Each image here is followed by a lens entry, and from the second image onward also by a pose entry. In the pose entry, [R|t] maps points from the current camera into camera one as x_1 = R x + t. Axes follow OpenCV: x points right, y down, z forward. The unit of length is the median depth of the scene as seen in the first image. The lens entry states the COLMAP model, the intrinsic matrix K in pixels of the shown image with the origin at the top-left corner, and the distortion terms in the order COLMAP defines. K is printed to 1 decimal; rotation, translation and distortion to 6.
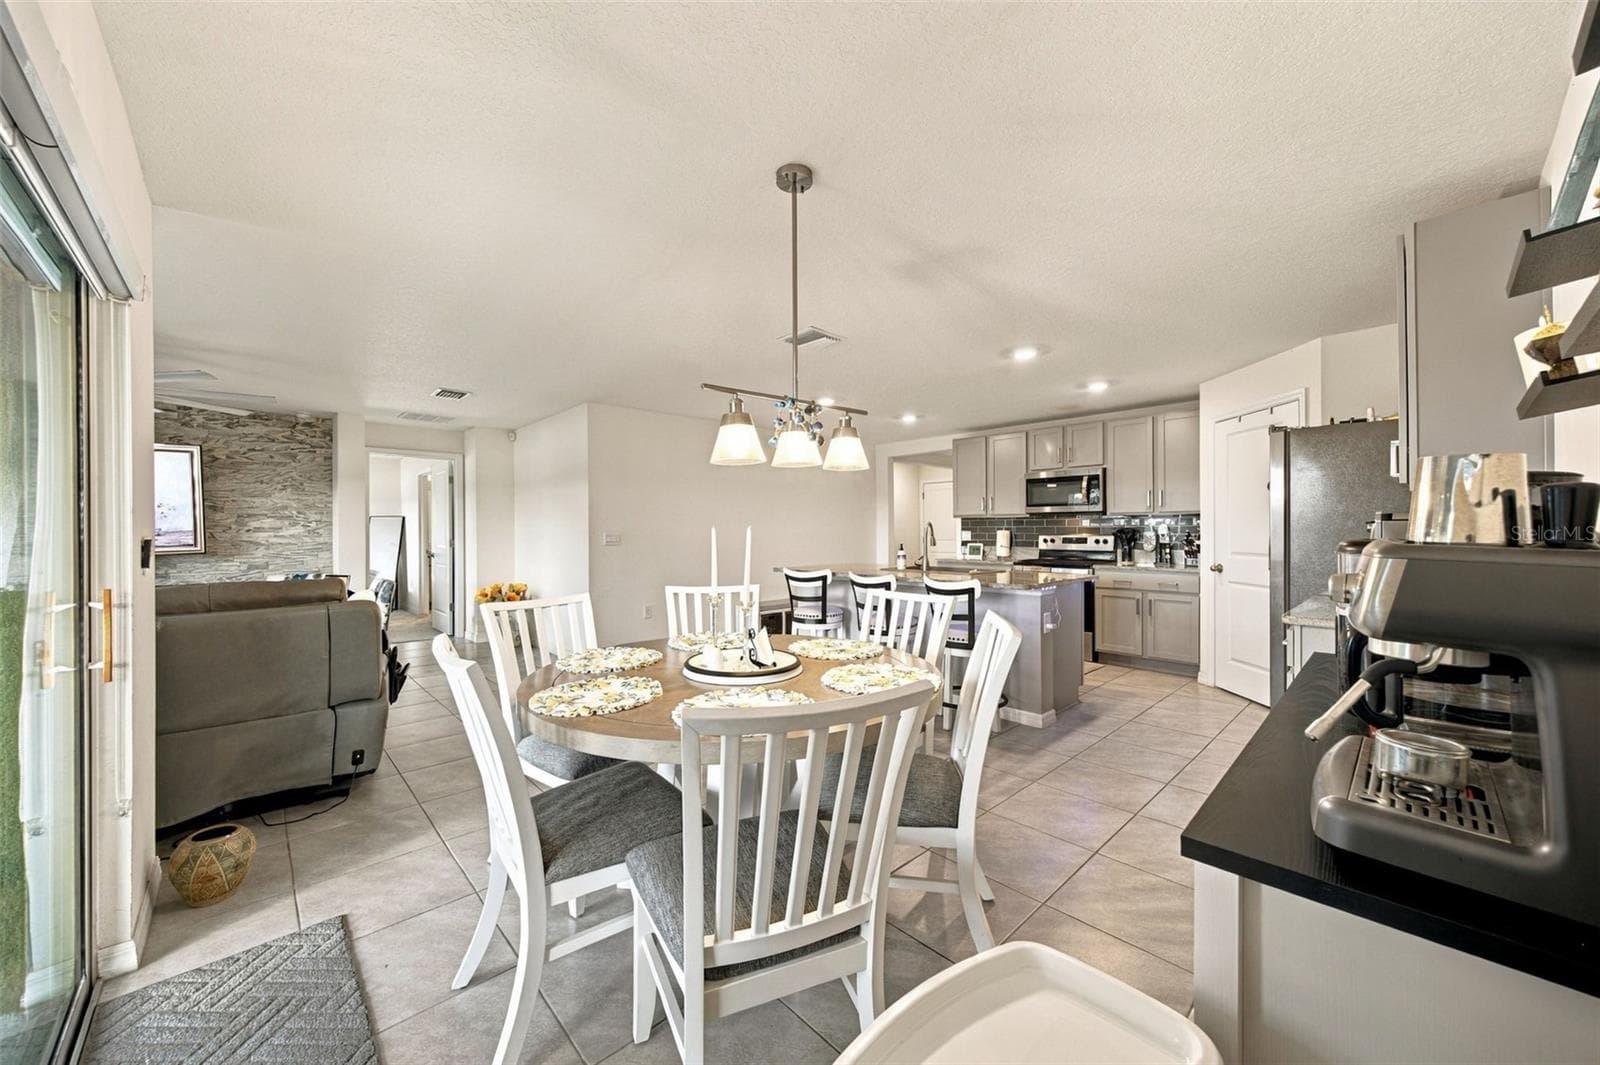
lens RADIAL K [[582.6, 0, 800.2], [0, 582.6, 528.9], [0, 0, 1]] dist [0.001187, -0.000669]
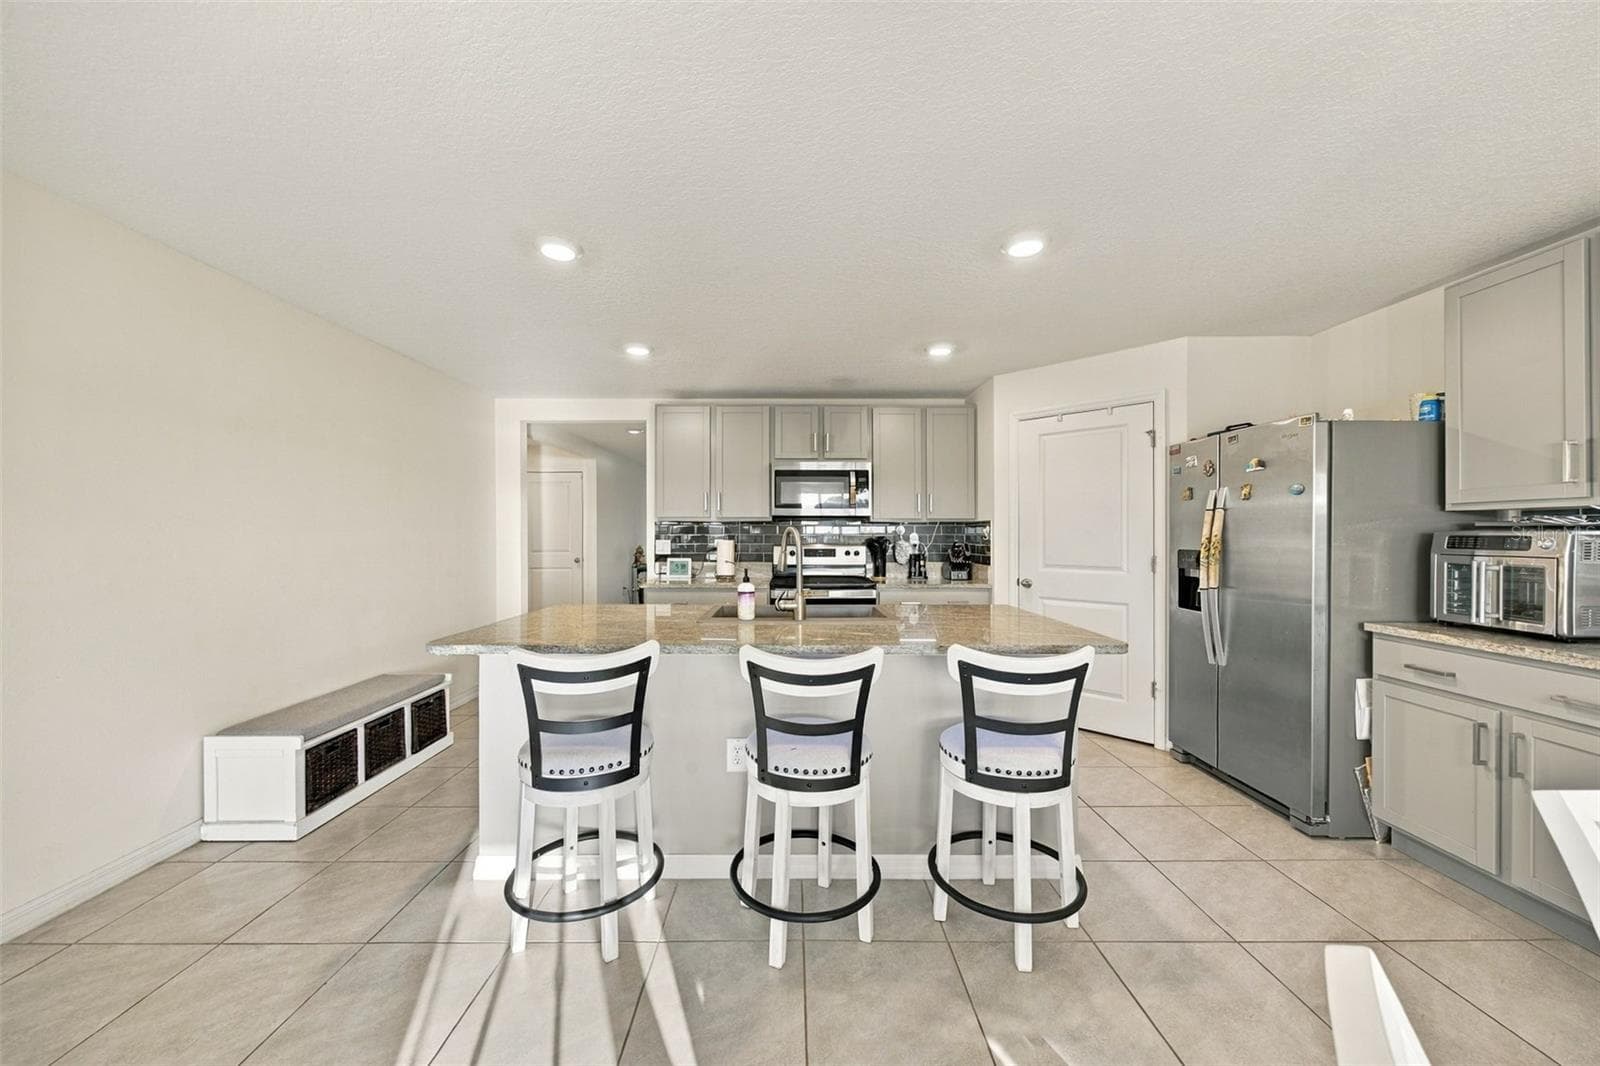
lens RADIAL K [[582.6, 0, 793.6], [0, 582.6, 537.0], [0, 0, 1]] dist [0.001187, -0.000669]
pose [[0.685326, 0.002259, 0.728233, -0.136144], [-0.003454, 0.999994, 0.000148, -0.001018], [-0.728229, -0.002617, 0.685329, 0.510388]]
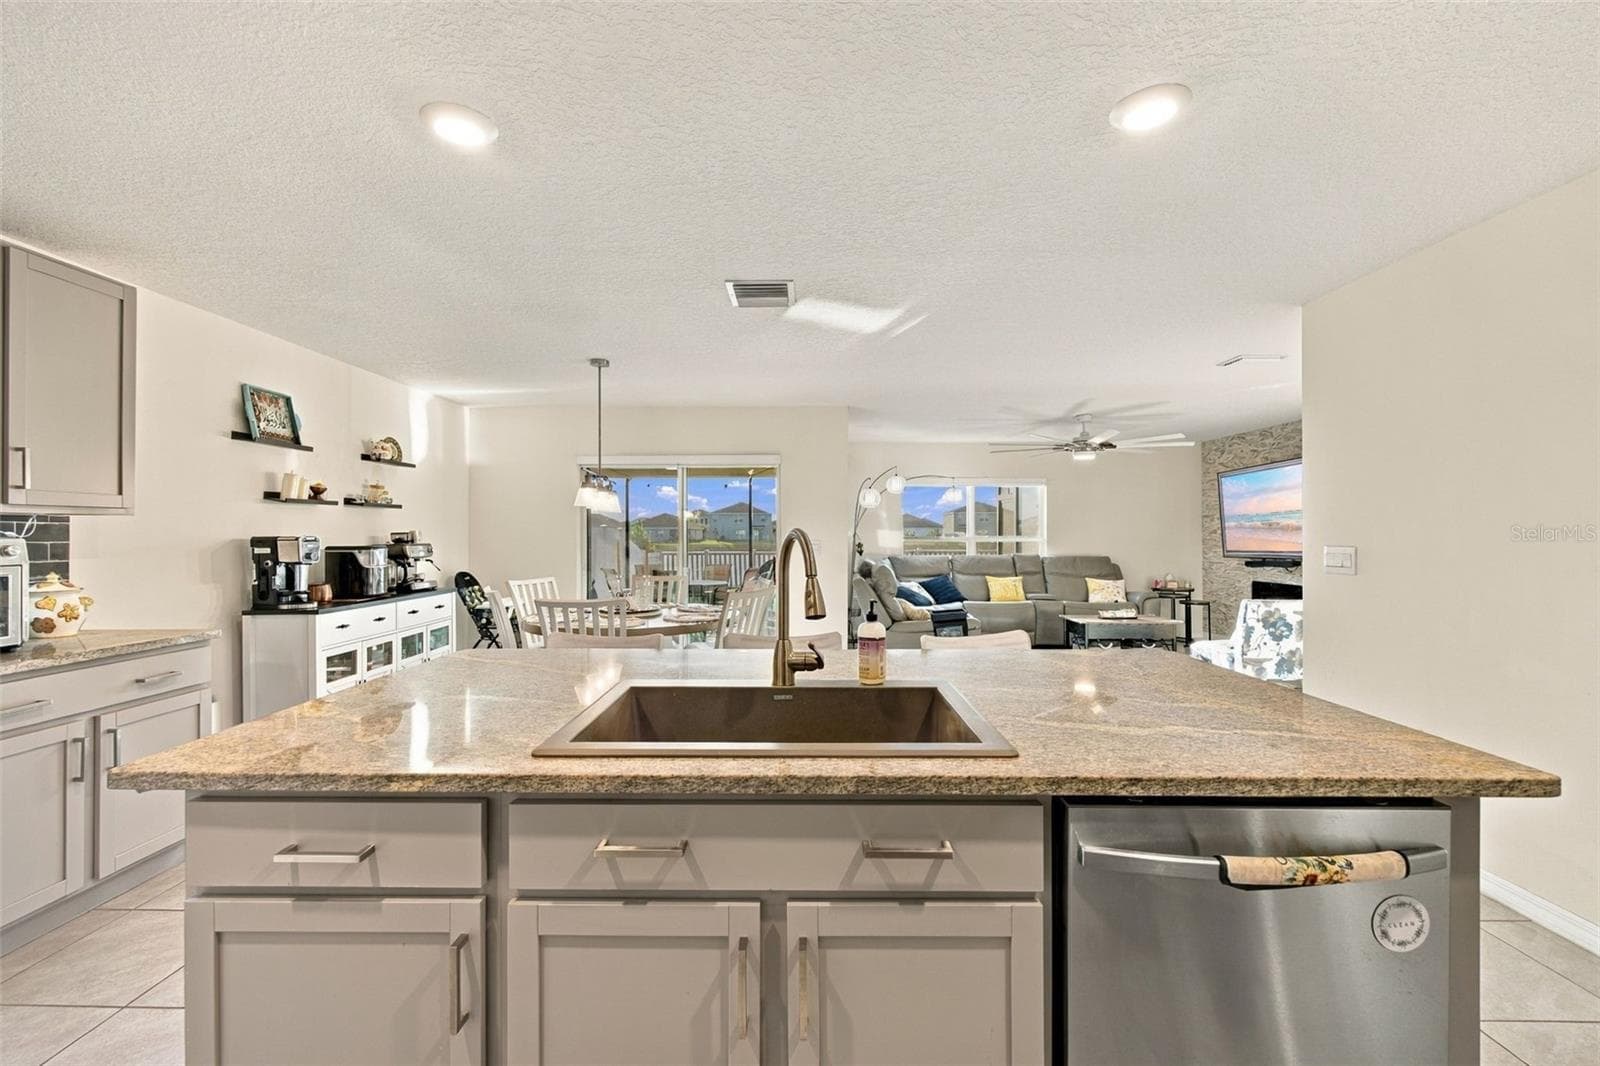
lens RADIAL K [[644.0, 0, 800.7], [0, 644.0, 536.2], [0, 0, 1]] dist [0.002601, -0.000154]
pose [[-0.701246, 0.009900, -0.712851, 0.363697], [0.004211, 0.999944, 0.009745, -0.008548], [0.712907, 0.003832, -0.701248, 0.997750]]
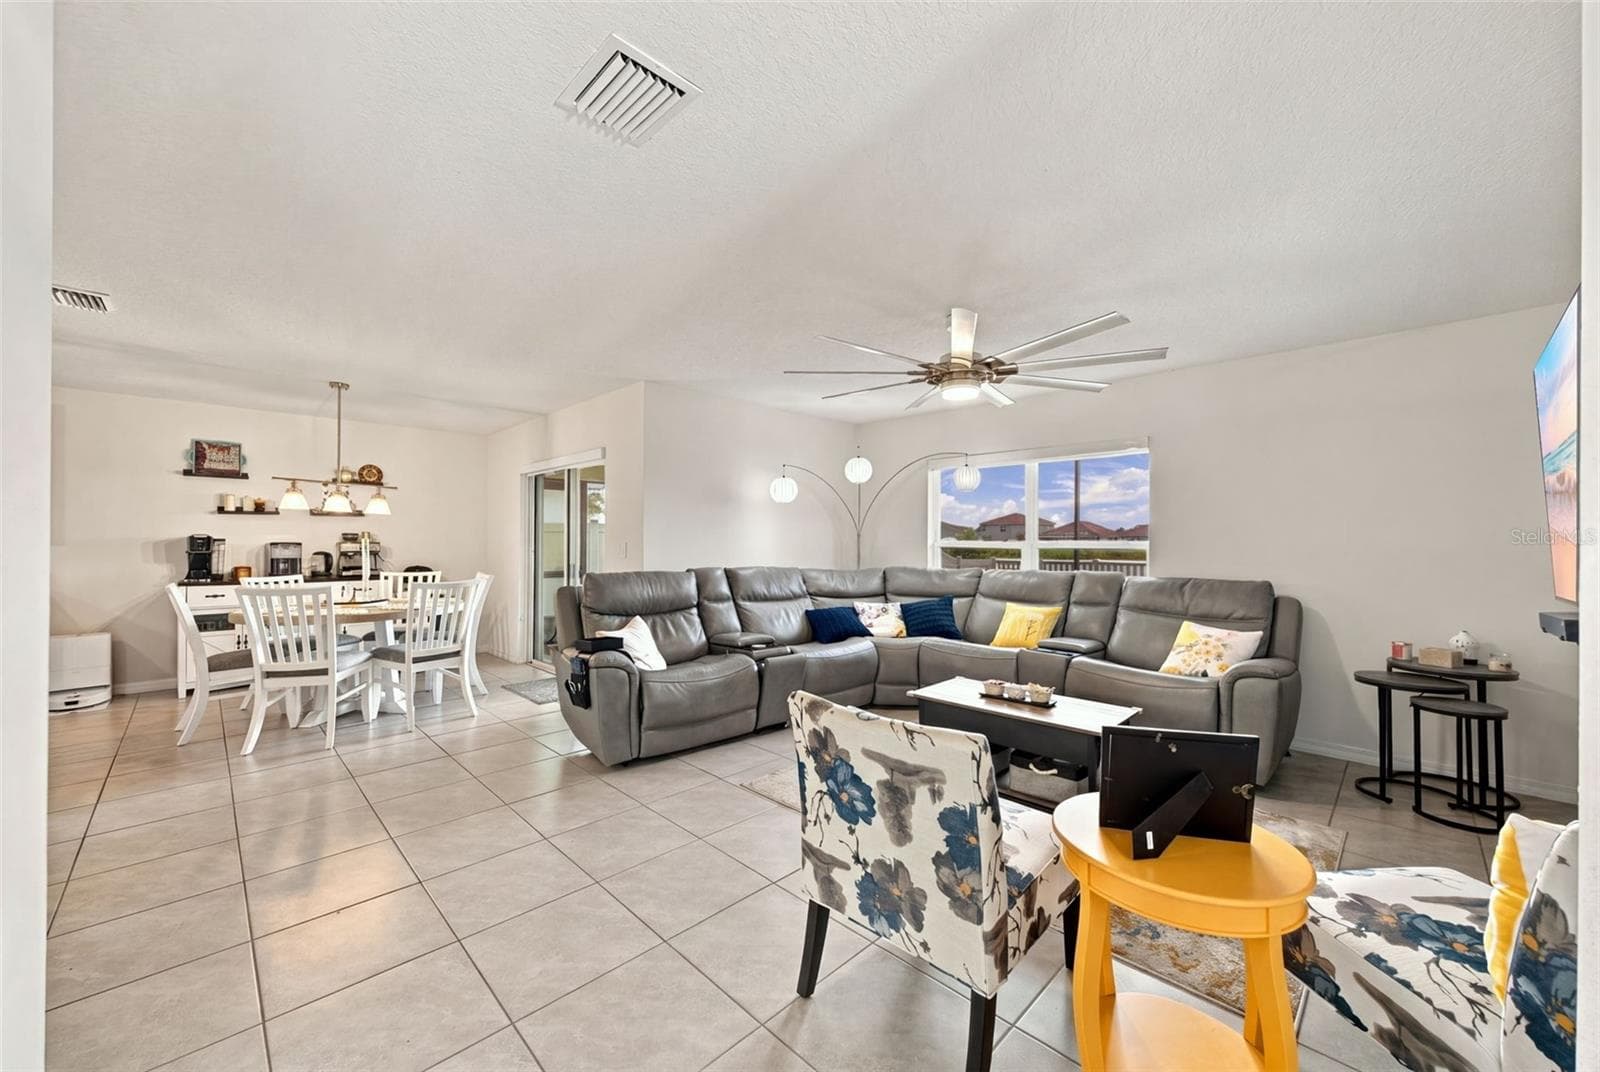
lens RADIAL K [[605.6, 0, 802.8], [0, 605.6, 532.2], [0, 0, 1]] dist [0.001200, -0.000241]
pose [[-0.999712, 0.005747, -0.023317, -0.585187], [0.005943, 0.999948, -0.008327, 0.003966], [0.023268, -0.008463, -0.999693, 1.130341]]
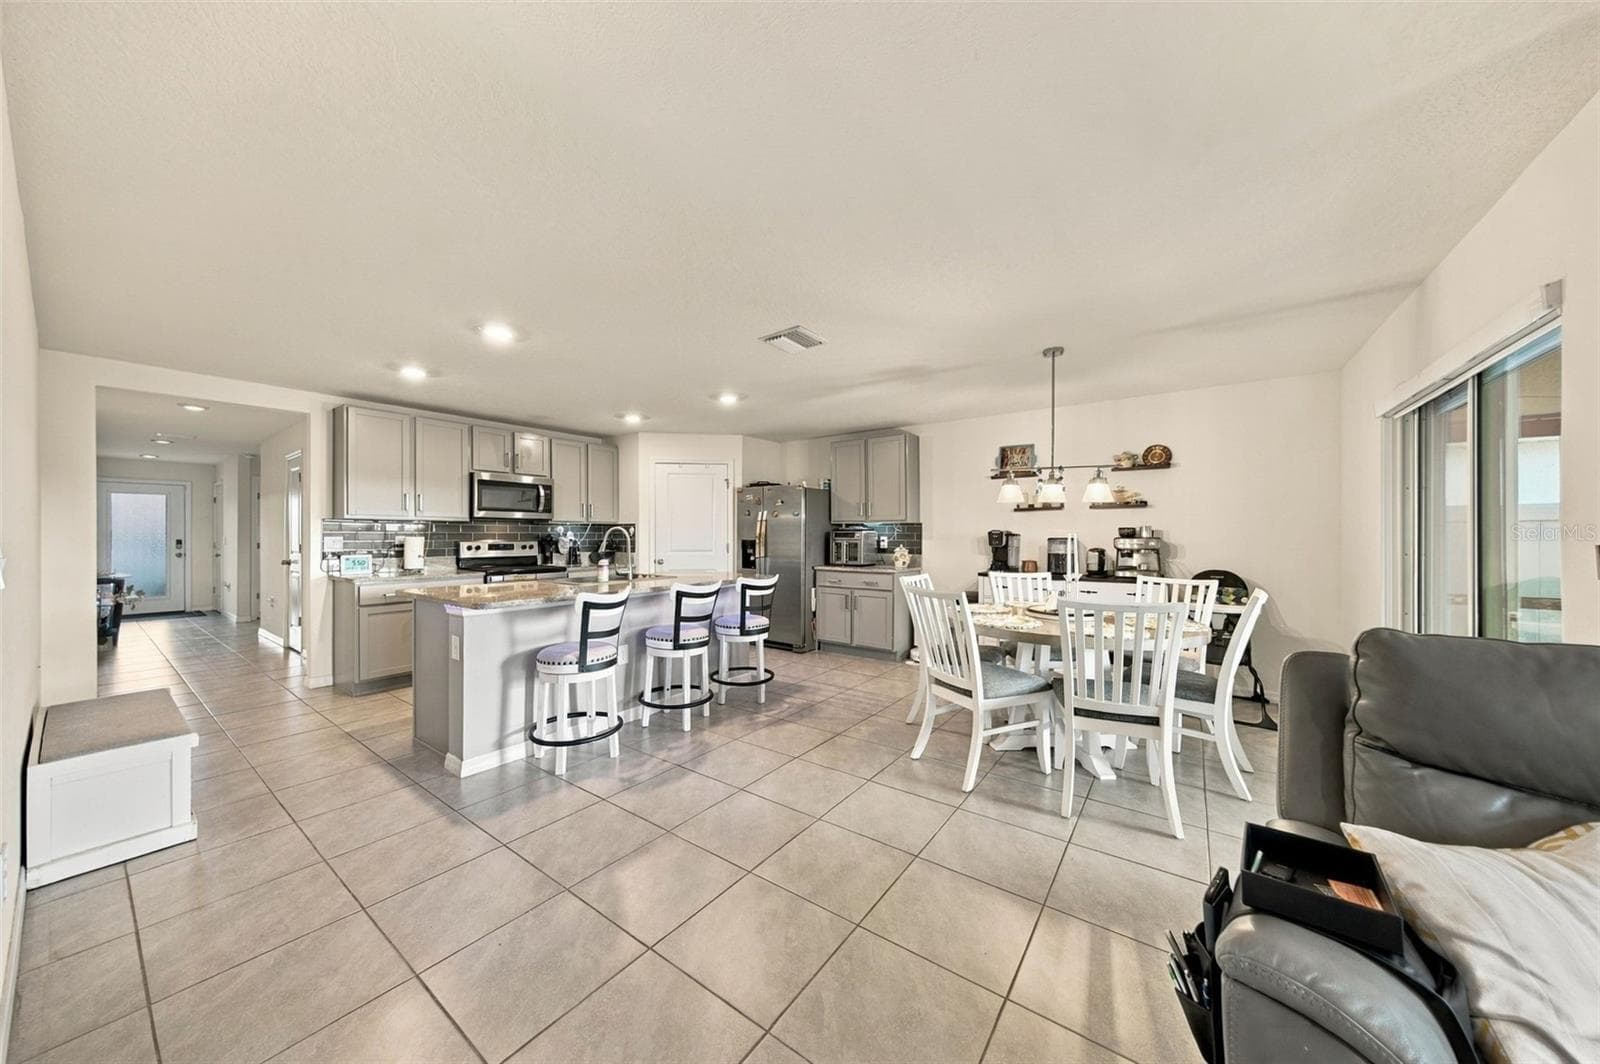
lens RADIAL K [[536.7, 0, 795.8], [0, 536.7, 536.5], [0, 0, 1]] dist [0.005258, -0.001281]
pose [[-0.175830, 0.003325, 0.984415, -0.530004], [0.002018, 0.999993, -0.003017, 0.006635], [-0.984418, 0.001456, -0.175836, 0.708008]]
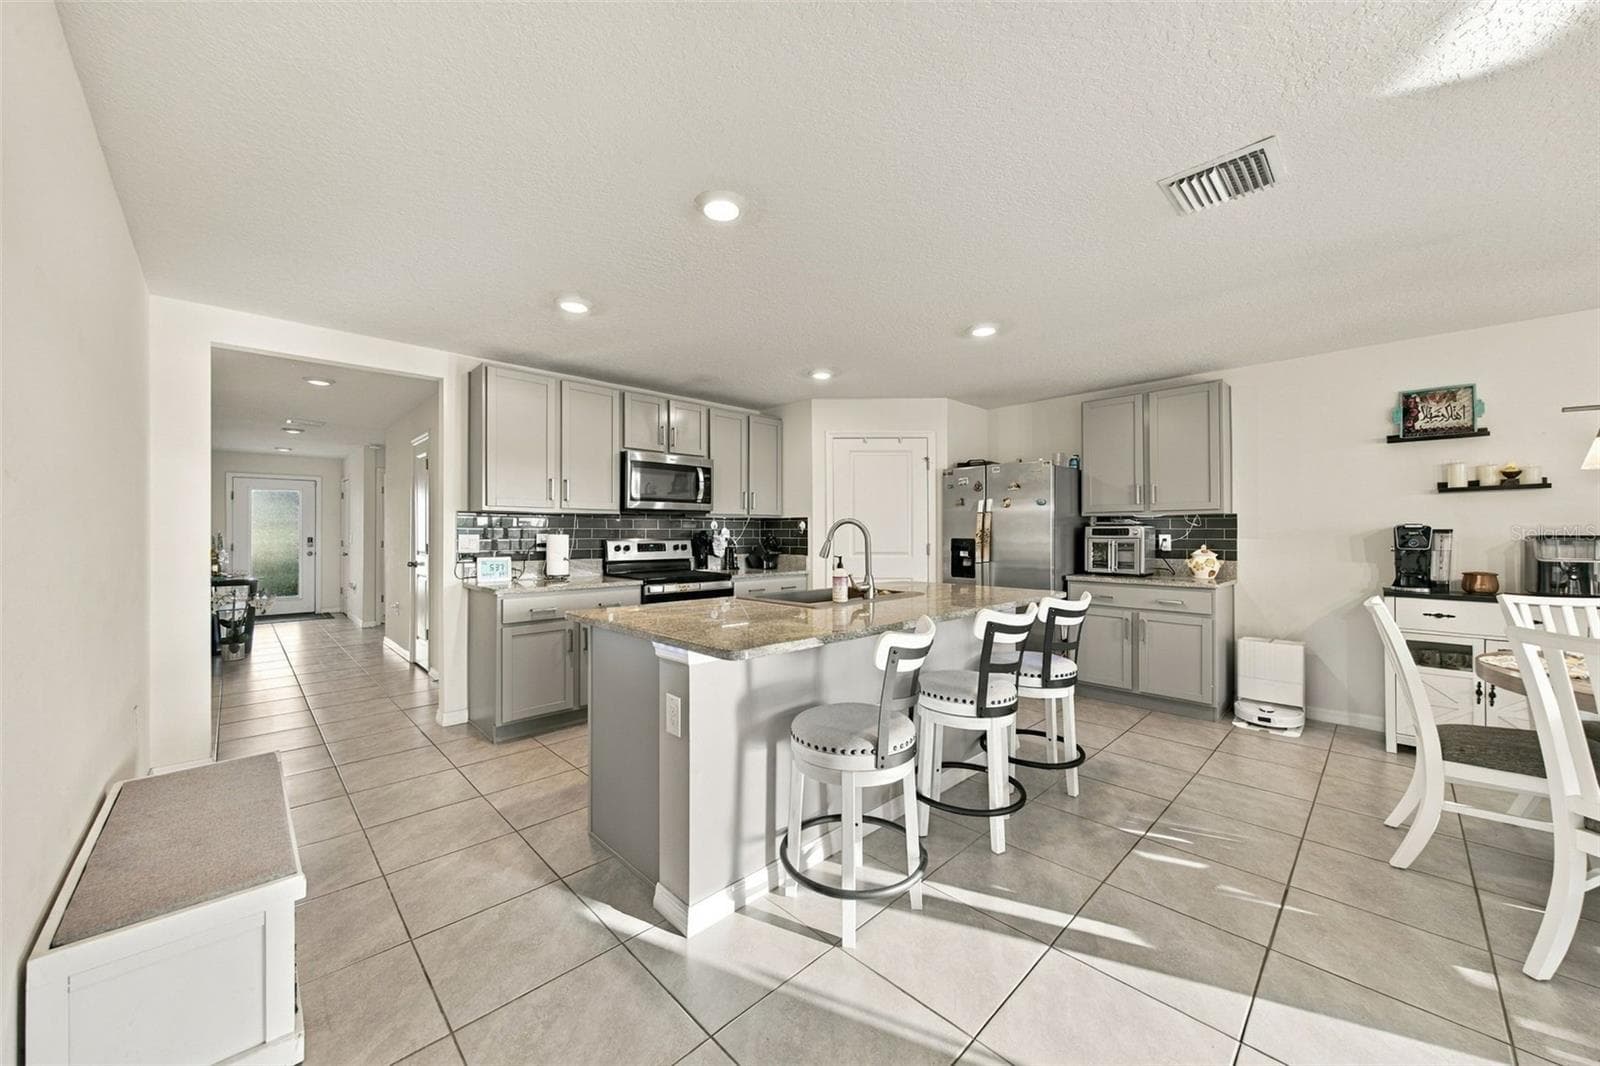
lens RADIAL K [[582.6, 0, 792.8], [0, 582.6, 530.5], [0, 0, 1]] dist [0.001187, -0.000669]
pose [[-0.009642, 0.012063, 0.999881, -0.315928], [0.001398, 0.999926, -0.012050, 0.007811], [-0.999953, 0.001281, -0.009658, 0.864879]]
